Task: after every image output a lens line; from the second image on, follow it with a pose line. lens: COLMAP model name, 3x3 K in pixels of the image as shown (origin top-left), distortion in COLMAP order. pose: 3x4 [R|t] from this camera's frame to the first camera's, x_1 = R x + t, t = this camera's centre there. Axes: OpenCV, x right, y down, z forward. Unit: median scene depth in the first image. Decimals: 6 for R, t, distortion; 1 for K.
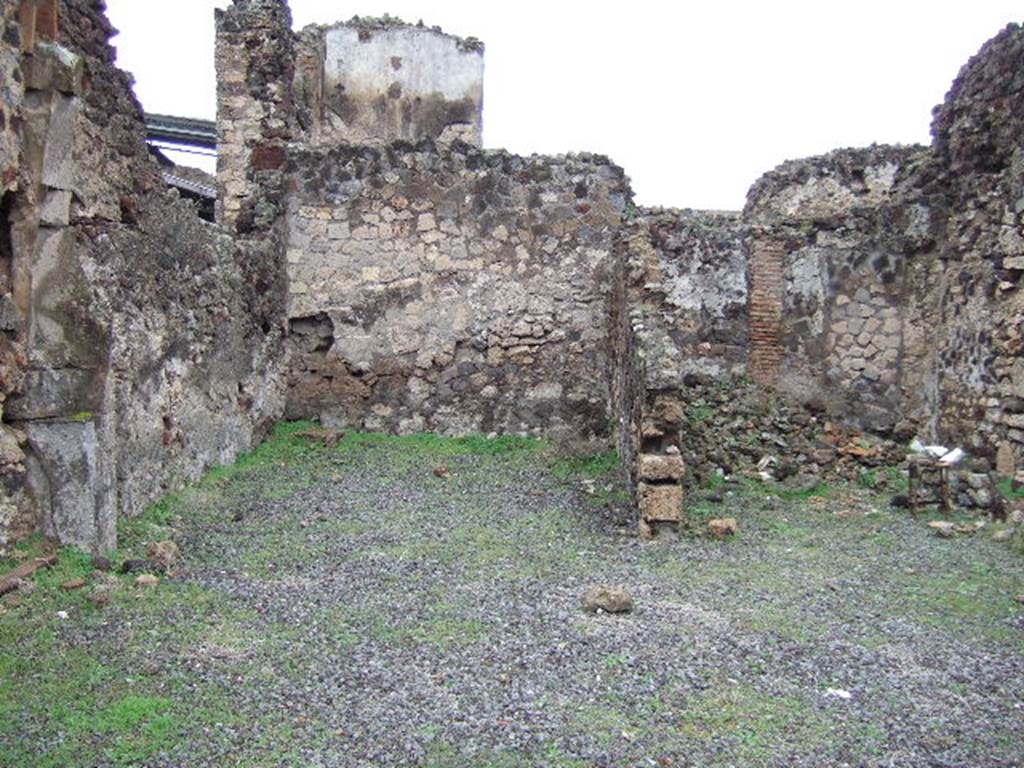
lens RADIAL K [[1133.1, 0, 503.5], [0, 1133.1, 387.6], [0, 0, 1]] dist [-0.056348, 0.000000]
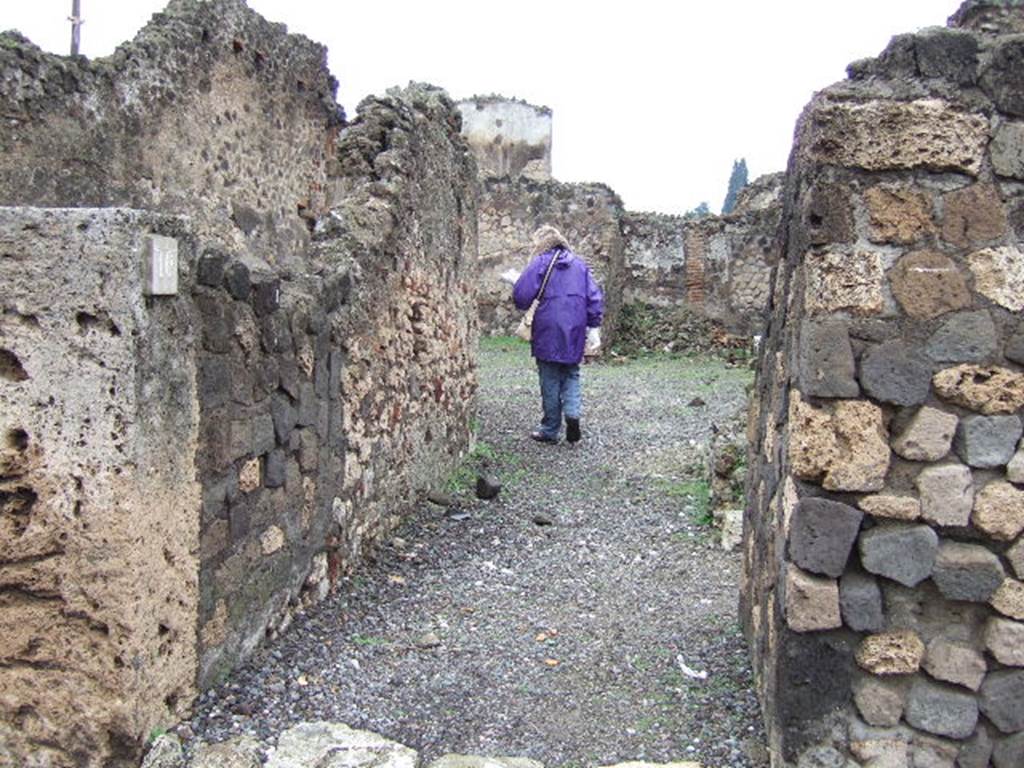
lens RADIAL K [[1133.1, 0, 504.7], [0, 1133.1, 394.4], [0, 0, 1]] dist [-0.056348, 0.000000]
pose [[0.990591, 0.010435, -0.136461, 0.181029], [-0.008116, 0.999813, 0.017540, 0.100942], [0.136618, -0.016268, 0.990490, -0.811718]]
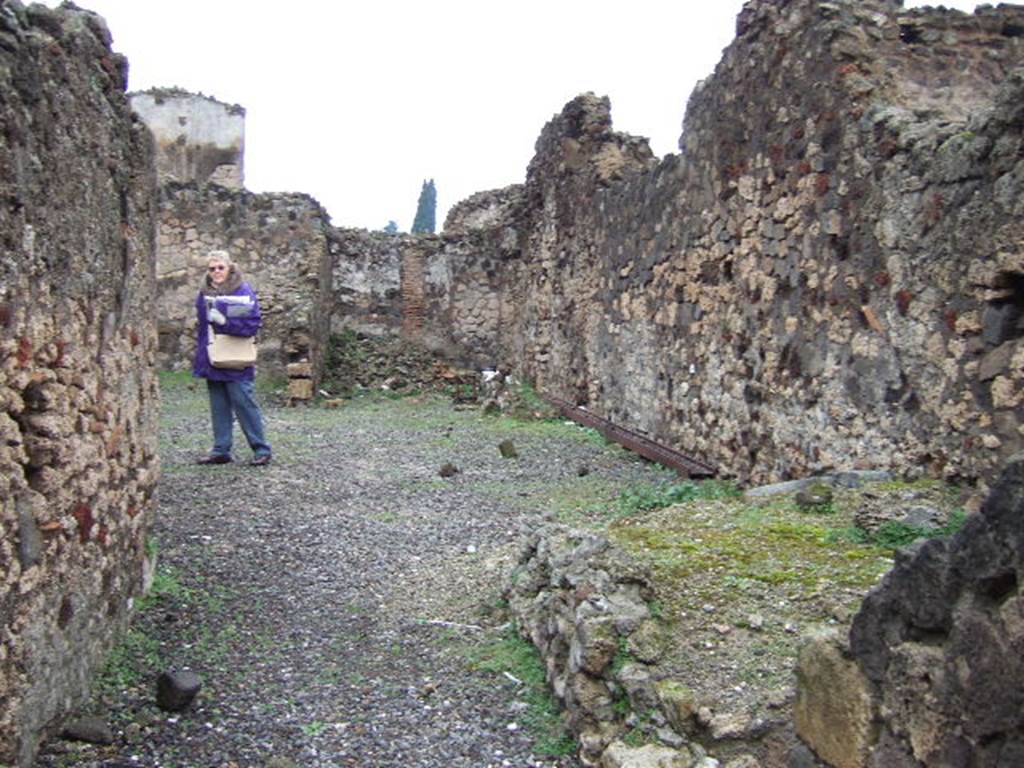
lens RADIAL K [[1133.1, 0, 513.1], [0, 1133.1, 386.6], [0, 0, 1]] dist [-0.056348, 0.000000]
pose [[0.989669, -0.000558, 0.143372, 0.145356], [0.001430, 0.999981, -0.005976, 0.071395], [-0.143366, 0.006119, 0.989651, -0.586728]]
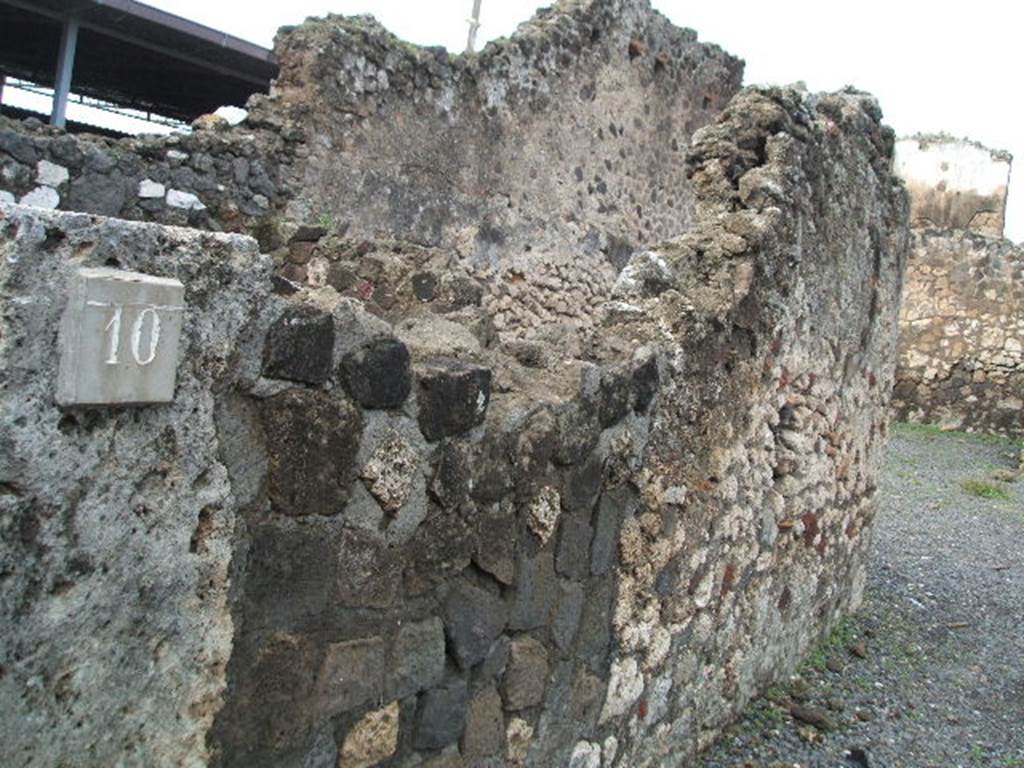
lens RADIAL K [[1210.9, 0, 493.9], [0, 1210.9, 358.2], [0, 0, 1]] dist [-0.144943, 0.000000]
pose [[0.876735, 0.106943, -0.468935, 0.158761], [-0.135480, 0.990400, -0.027431, 0.076882], [0.461499, 0.087581, 0.882807, -0.659179]]
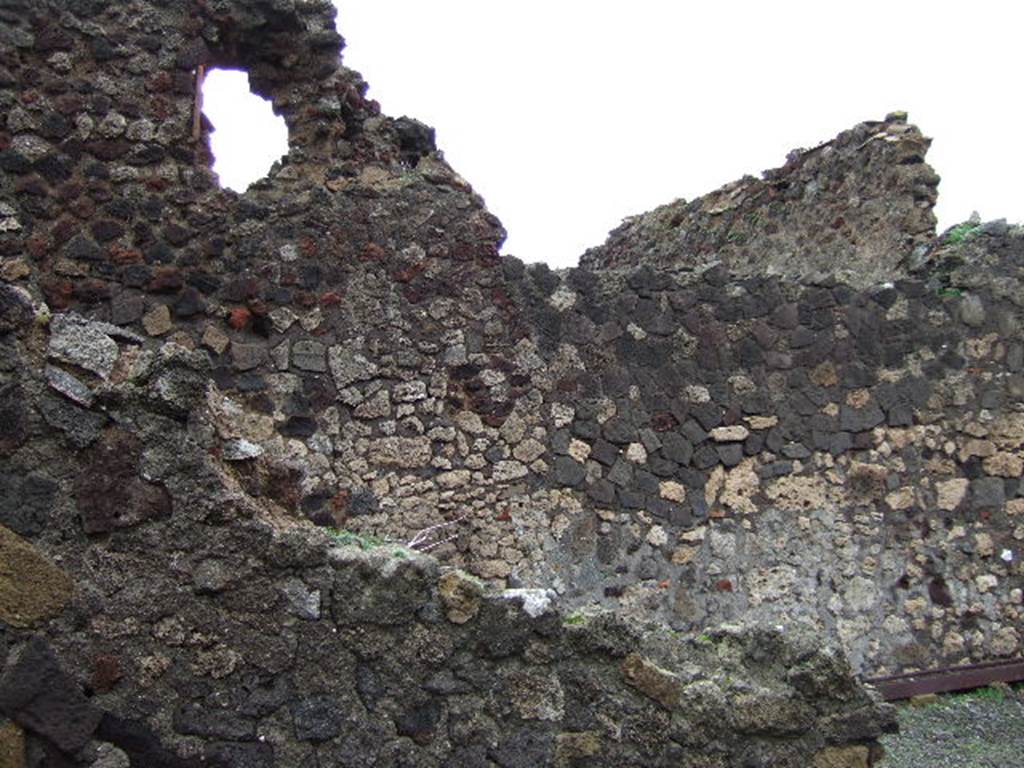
lens RADIAL K [[1092.4, 0, 510.8], [0, 1092.4, 384.0], [0, 0, 1]] dist [-0.047859, 0.000000]
pose [[-0.421529, 0.038728, 0.905988, -0.089673], [0.073514, 0.997259, -0.008426, -0.072798], [-0.903830, 0.063051, -0.423220, 0.809289]]
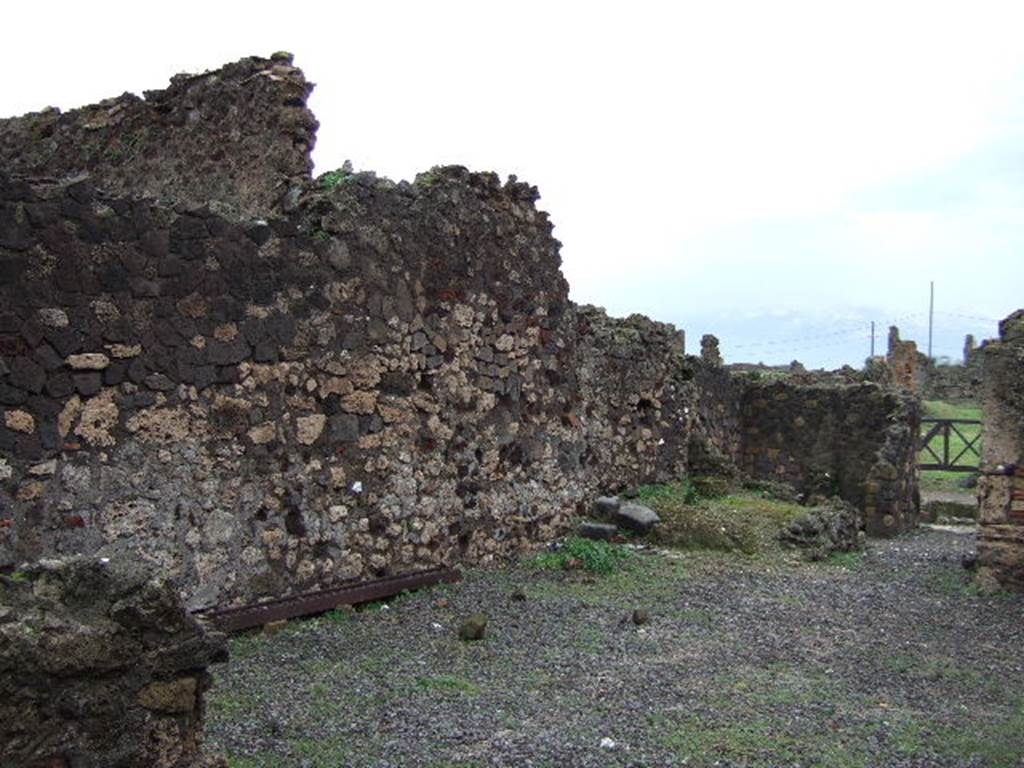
lens RADIAL K [[1091.6, 0, 512.5], [0, 1091.6, 389.3], [0, 0, 1]] dist [-0.039400, 0.000000]
pose [[-0.837889, -0.038448, 0.544485, -0.086551], [0.003995, 0.997057, 0.076553, -0.069575], [-0.545826, 0.066318, -0.835270, 0.798752]]
